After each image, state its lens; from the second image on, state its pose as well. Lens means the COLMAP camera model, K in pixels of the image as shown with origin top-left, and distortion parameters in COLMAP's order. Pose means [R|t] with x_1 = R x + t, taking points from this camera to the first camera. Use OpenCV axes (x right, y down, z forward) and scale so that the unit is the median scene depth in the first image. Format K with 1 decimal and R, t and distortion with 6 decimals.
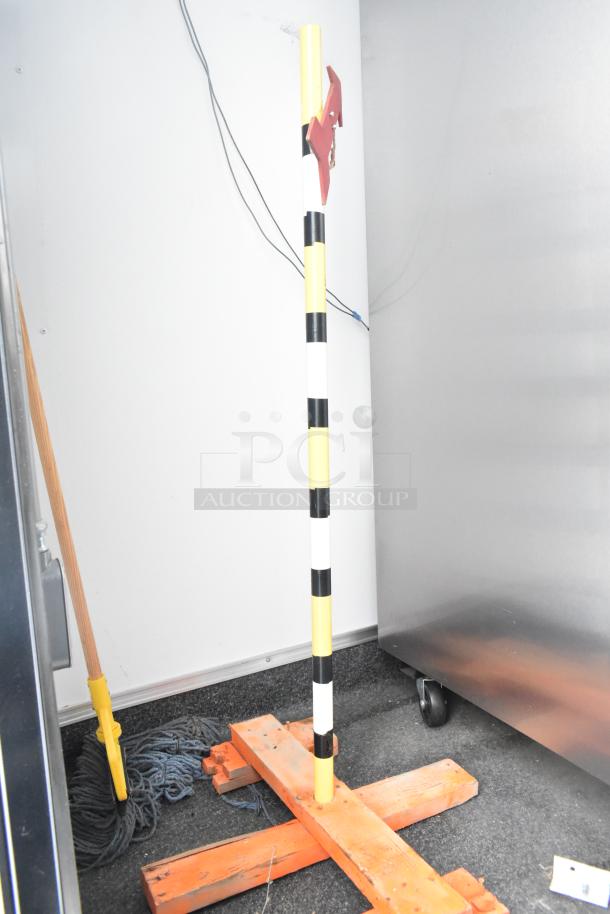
lens RADIAL K [[700.6, 0, 305.0], [0, 700.6, 457.0], [0, 0, 1]] dist [-0.024828, 0.010148]
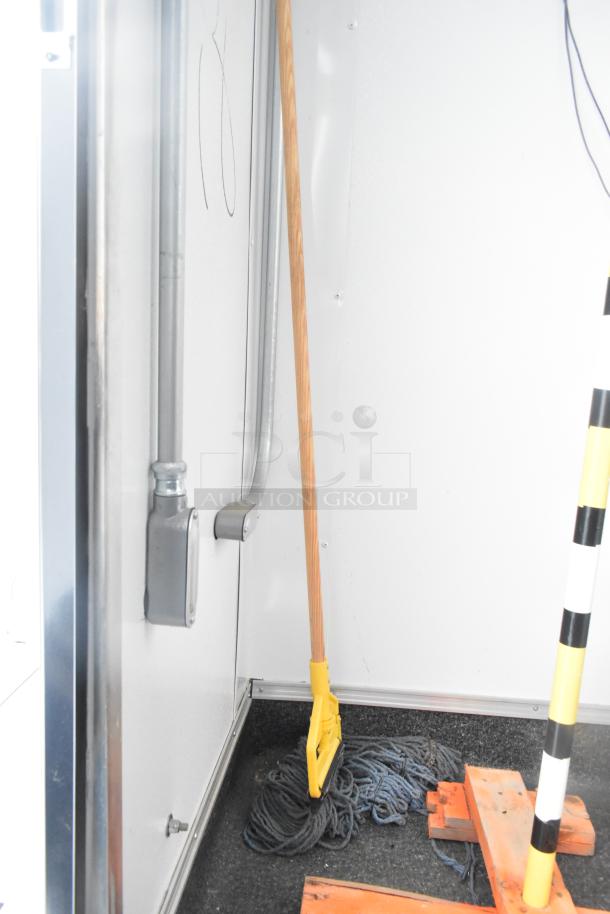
lens RADIAL K [[700.6, 0, 305.0], [0, 700.6, 457.0], [0, 0, 1]] dist [-0.024828, 0.010148]
pose [[0.832067, 0.159357, -0.531290, 0.133514], [-0.165439, 0.985544, 0.036509, 0.012348], [0.529428, 0.057518, 0.846403, 0.161131]]
